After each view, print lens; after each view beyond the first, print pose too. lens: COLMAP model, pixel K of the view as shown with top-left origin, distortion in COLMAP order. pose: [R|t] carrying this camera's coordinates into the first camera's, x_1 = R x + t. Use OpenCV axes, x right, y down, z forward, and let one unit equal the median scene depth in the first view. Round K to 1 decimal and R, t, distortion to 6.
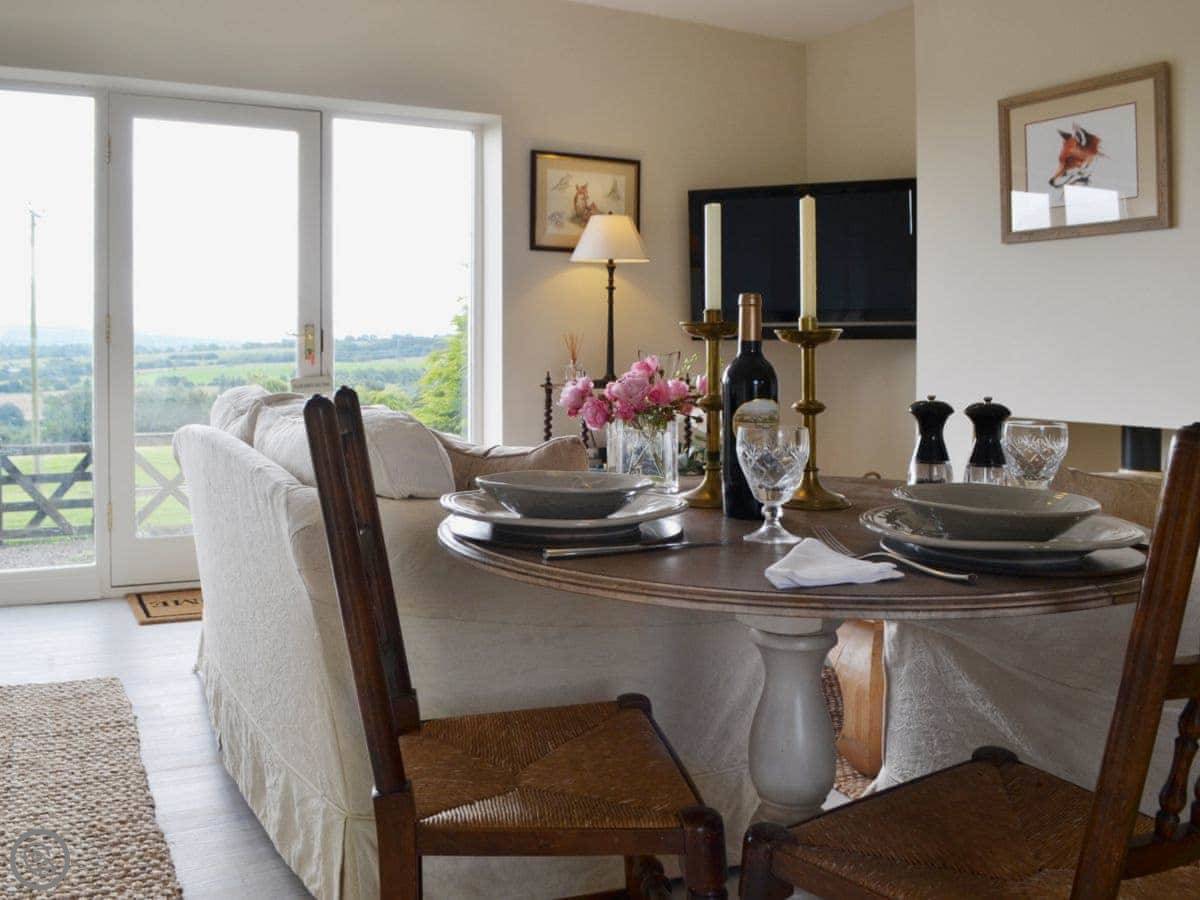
lens RADIAL K [[1136.6, 0, 597.4], [0, 1136.6, 486.6], [0, 0, 1]] dist [-0.043384, 0.003330]
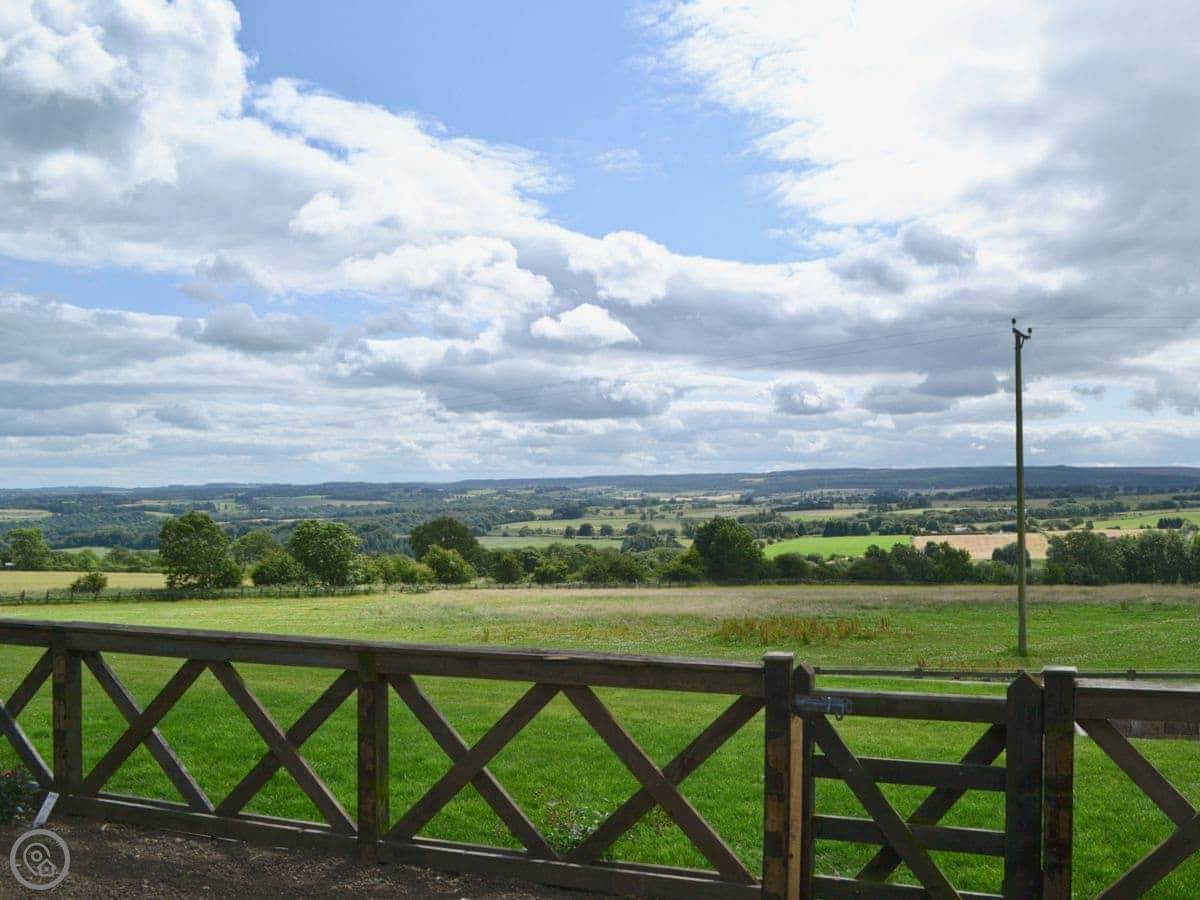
lens RADIAL K [[1117.1, 0, 600.0], [0, 1117.1, 450.0], [0, 0, 1]] dist [-0.086917, 0.022957]
pose [[0.665941, -0.043070, -0.744760, -0.253302], [-0.075425, 0.989329, -0.124656, -0.065328], [0.742182, 0.139187, 0.655586, 0.628248]]
